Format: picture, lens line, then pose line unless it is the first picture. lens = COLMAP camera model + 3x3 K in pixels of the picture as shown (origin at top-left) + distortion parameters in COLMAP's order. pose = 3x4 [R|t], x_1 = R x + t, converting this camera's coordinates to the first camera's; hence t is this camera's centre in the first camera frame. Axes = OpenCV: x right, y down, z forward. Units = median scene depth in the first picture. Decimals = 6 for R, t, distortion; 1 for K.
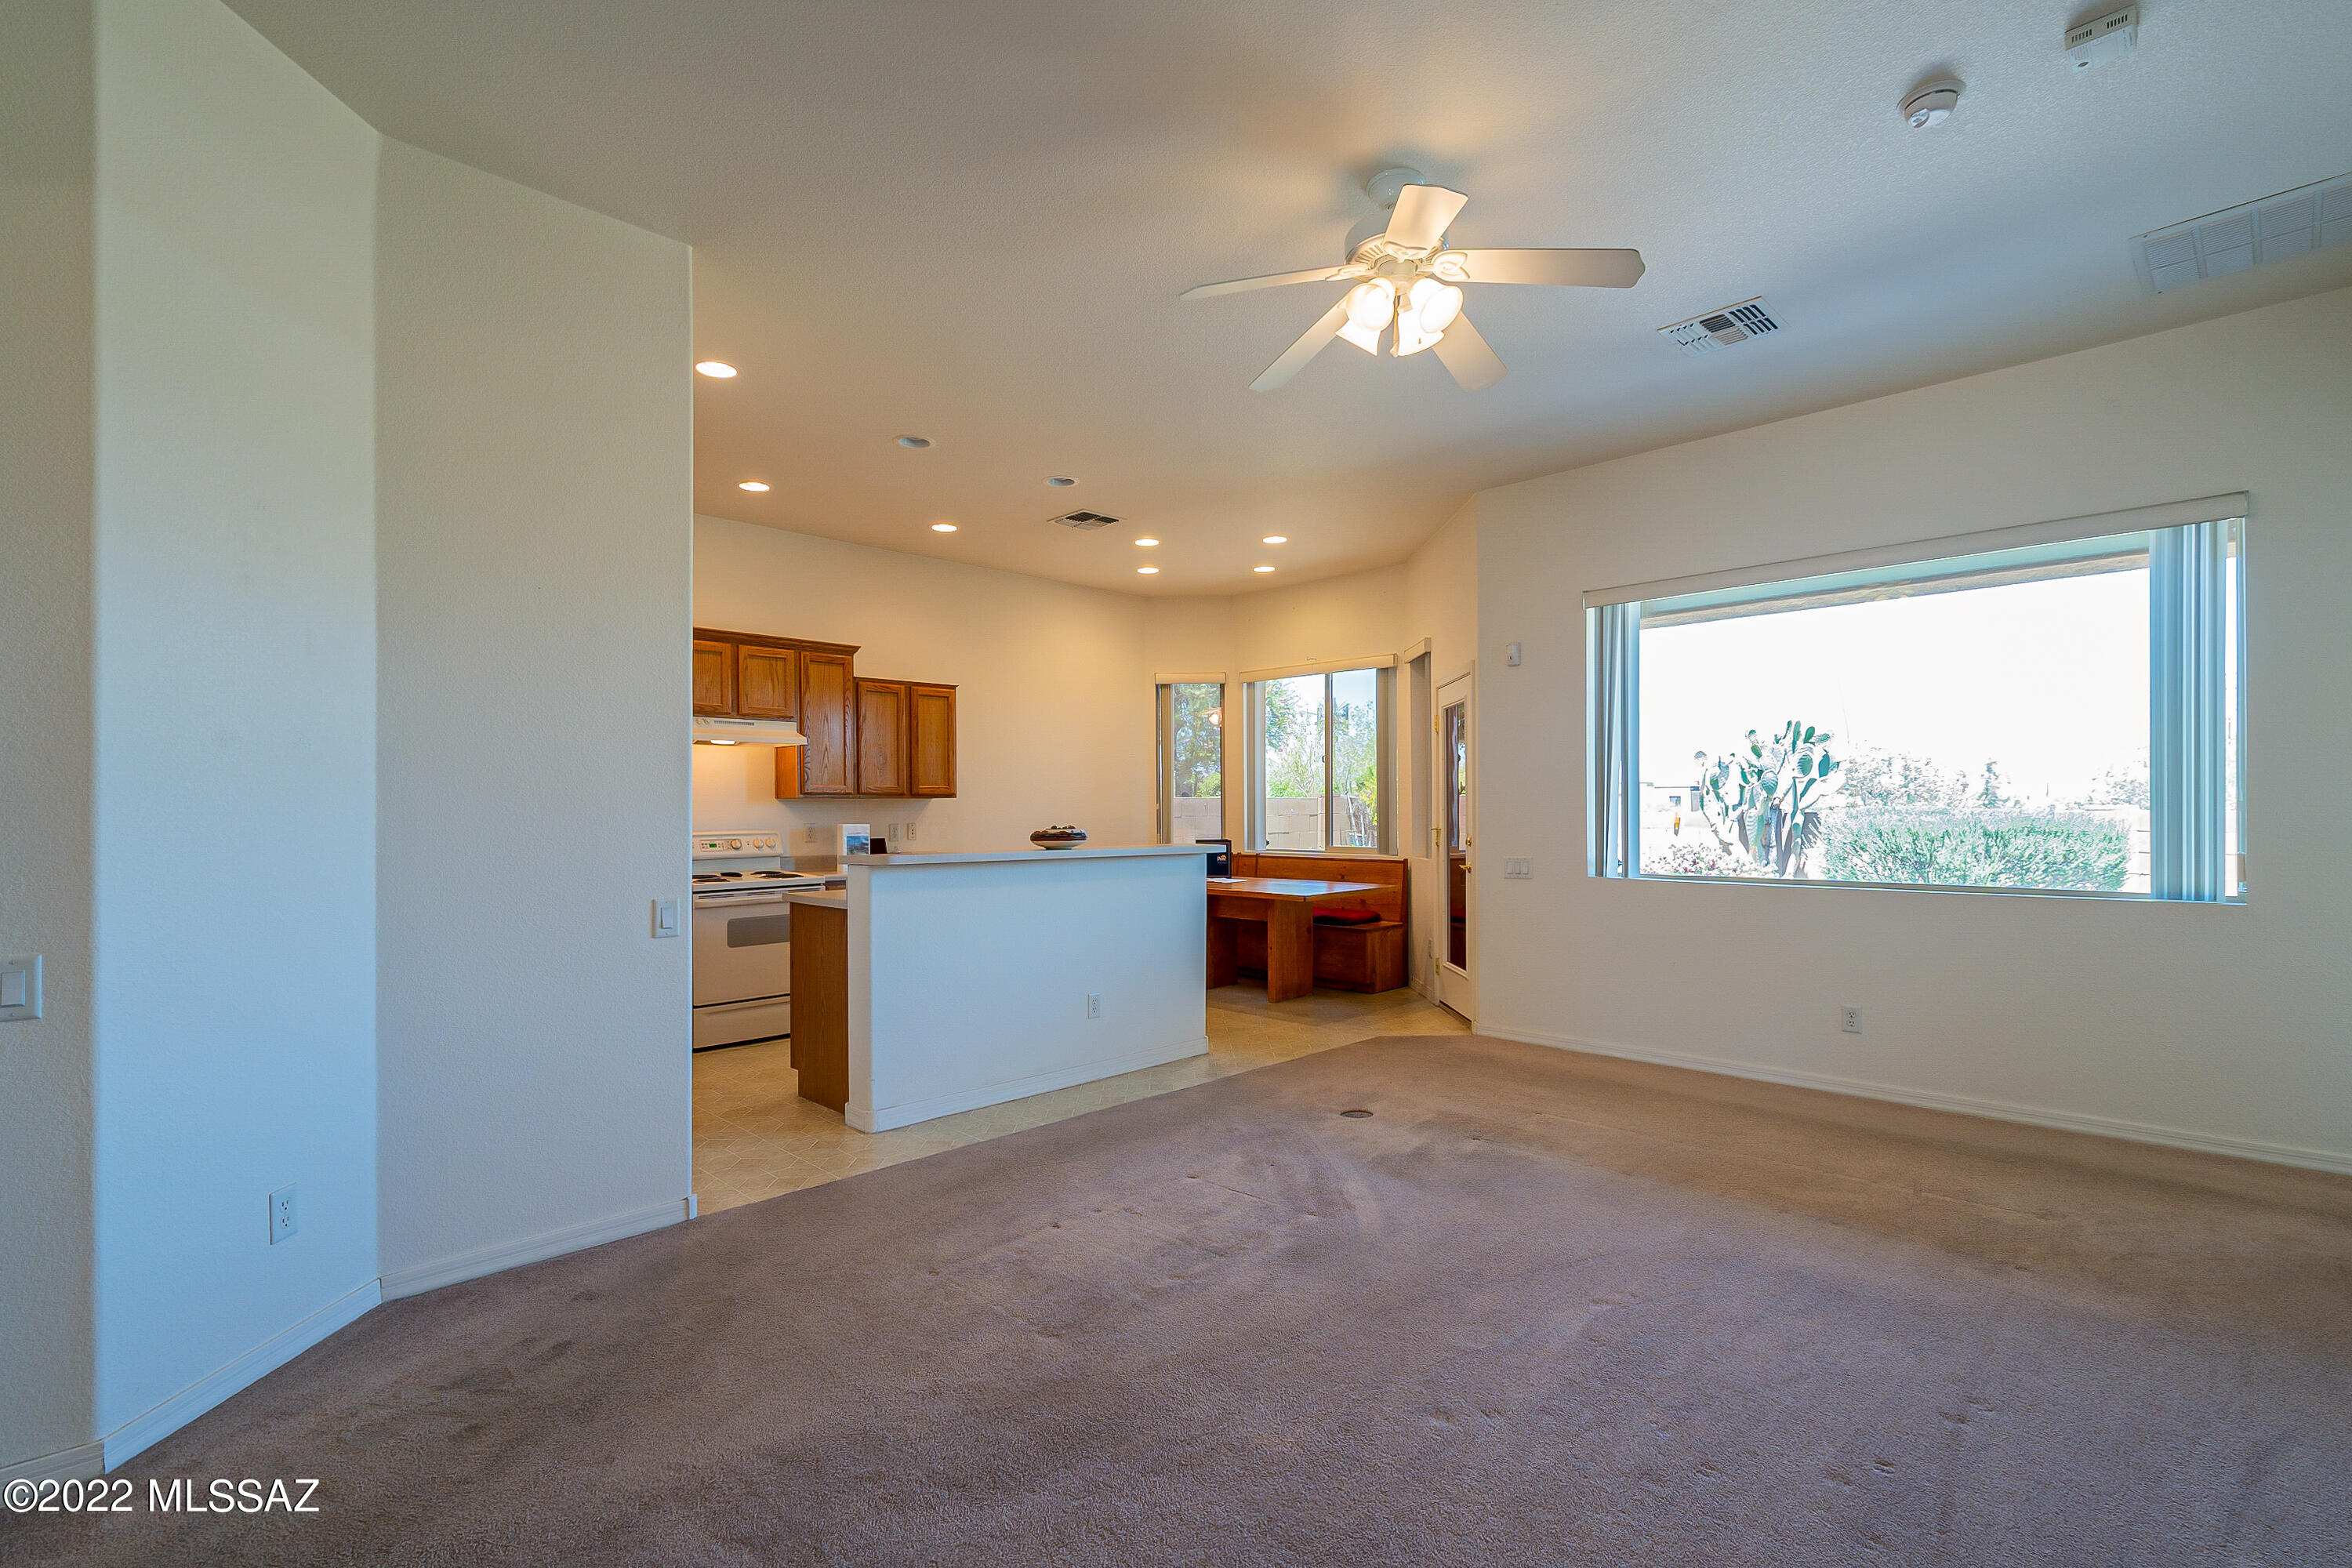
lens RADIAL K [[1067.0, 0, 1151.2], [0, 1067.0, 810.8], [0, 0, 1]] dist [-0.005048, 0.002043]
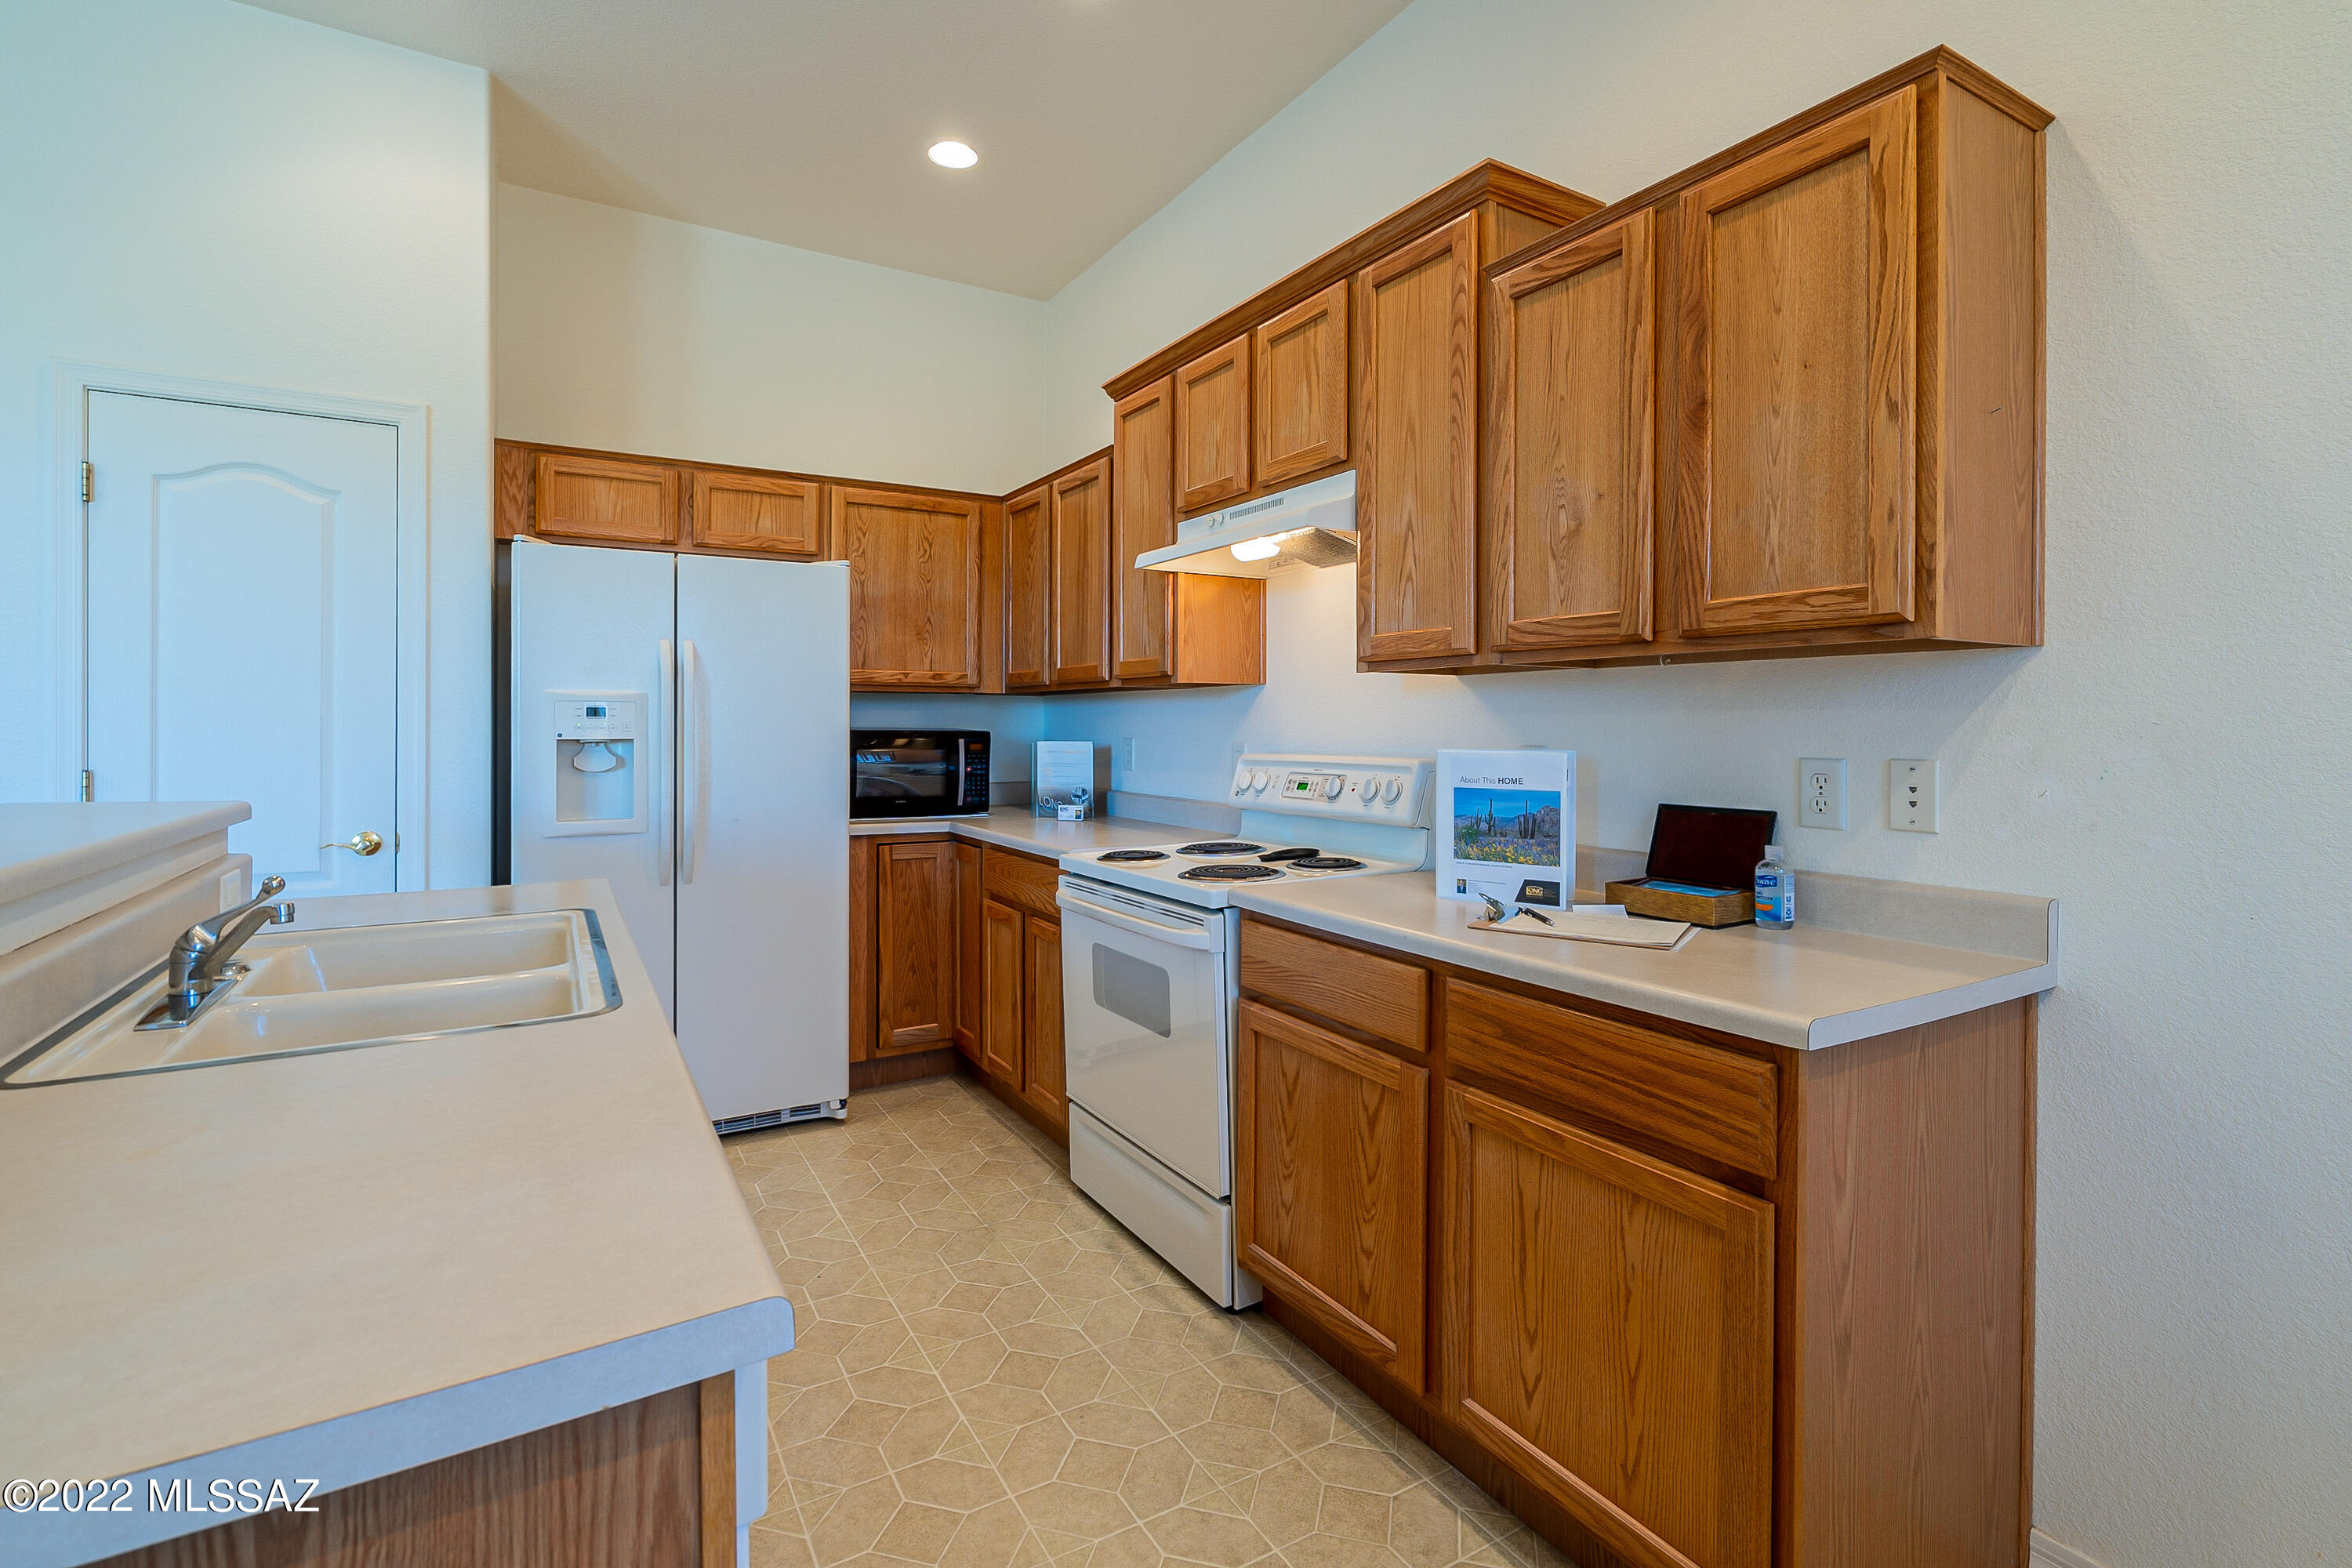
lens RADIAL K [[1067.0, 0, 1149.6], [0, 1067.0, 722.6], [0, 0, 1]] dist [-0.005048, 0.002043]
pose [[-0.241897, 0.005651, -0.970286, 0.042889], [-0.001046, 0.999981, 0.006085, 0.002720], [0.970301, 0.002486, -0.241886, 0.981340]]
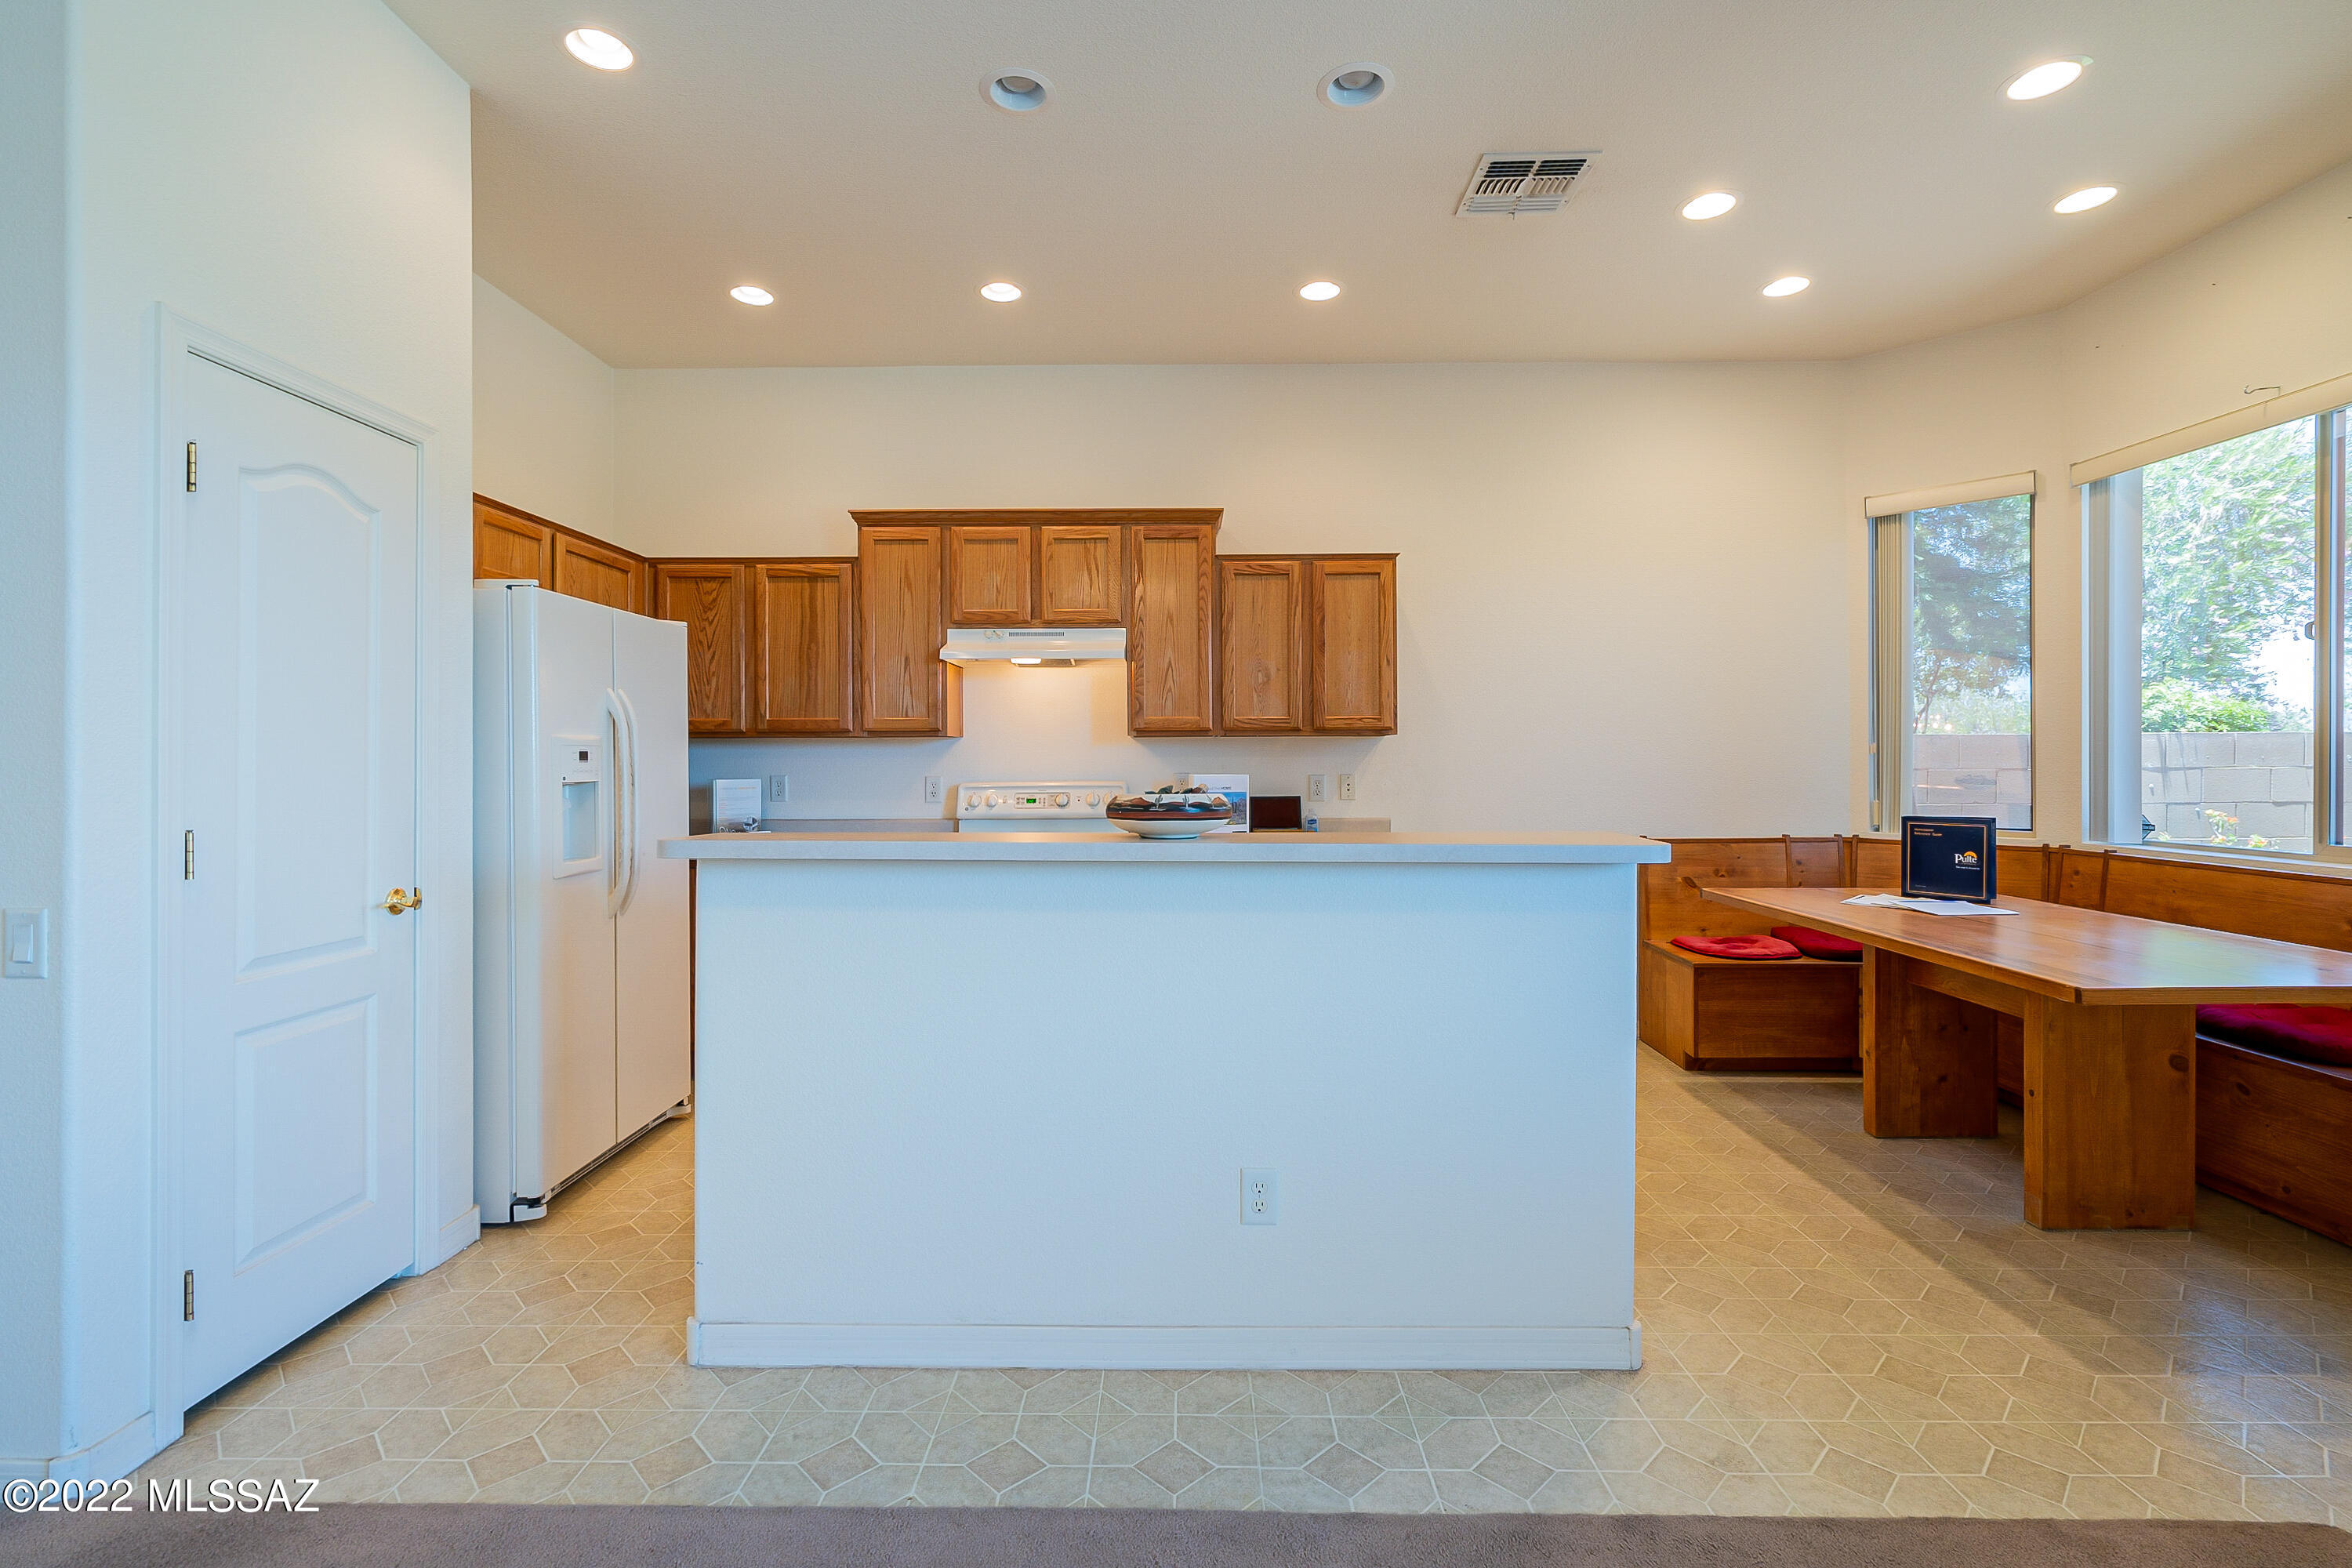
lens RADIAL K [[1067.0, 0, 1161.1], [0, 1067.0, 760.2], [0, 0, 1]] dist [-0.005048, 0.002043]
pose [[0.707851, 0.004969, -0.706345, 0.172498], [-0.002270, 0.999986, 0.004760, 0.000349], [0.706358, -0.001766, 0.707852, 0.499897]]
